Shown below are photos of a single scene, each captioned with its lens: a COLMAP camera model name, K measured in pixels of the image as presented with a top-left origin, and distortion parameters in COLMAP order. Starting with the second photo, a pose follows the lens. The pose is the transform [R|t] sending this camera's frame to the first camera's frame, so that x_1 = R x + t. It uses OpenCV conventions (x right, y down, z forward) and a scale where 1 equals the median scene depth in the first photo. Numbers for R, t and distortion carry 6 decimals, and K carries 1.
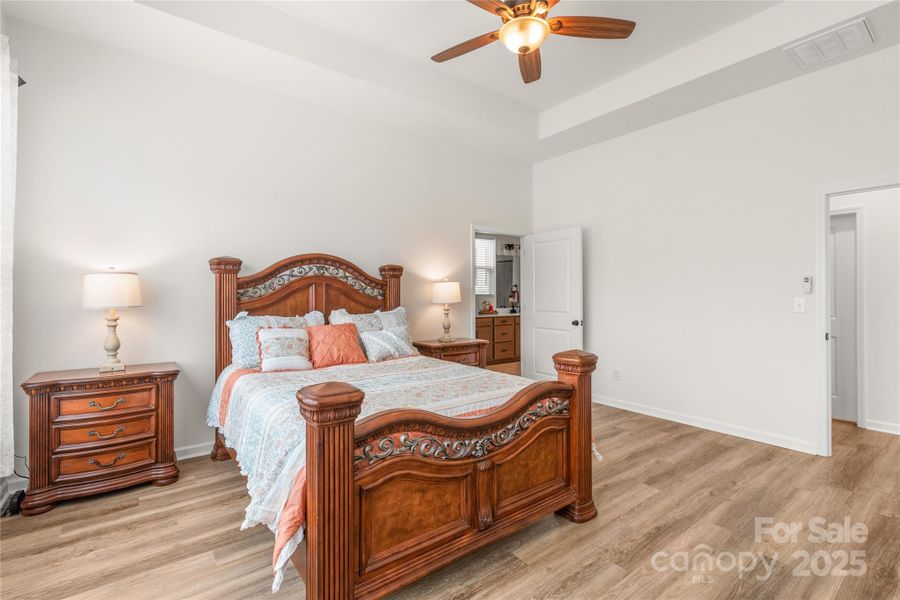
lens RADIAL K [[411.9, 0, 450.0], [0, 411.9, 297.8], [0, 0, 1]] dist [-0.003341, -0.000577]
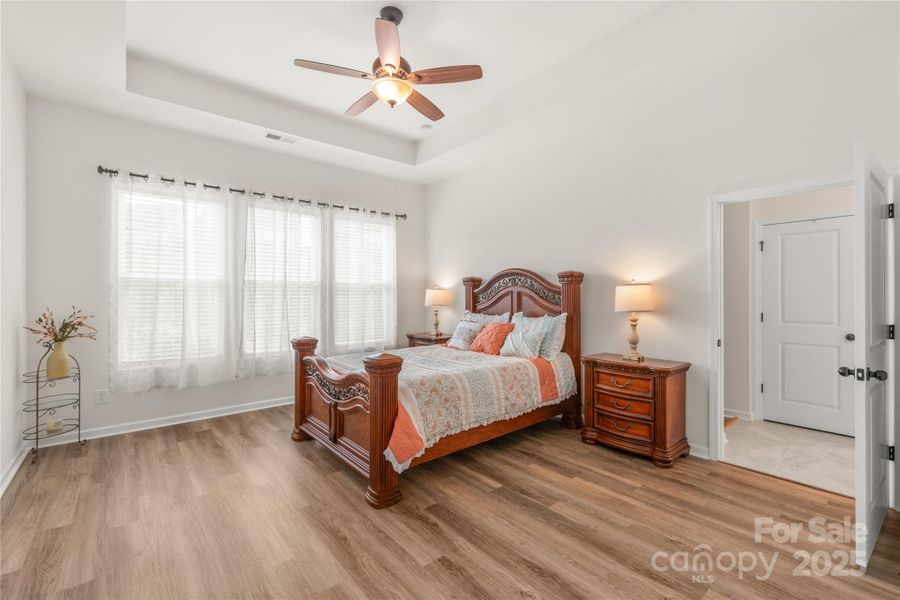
lens RADIAL K [[411.9, 0, 450.0], [0, 411.9, 297.8], [0, 0, 1]] dist [-0.003341, -0.000577]
pose [[0.021199, -0.006852, -0.999752, 0.877113], [-0.015923, 0.999847, -0.007190, -0.001662], [0.999648, 0.016072, 0.021086, 0.720217]]
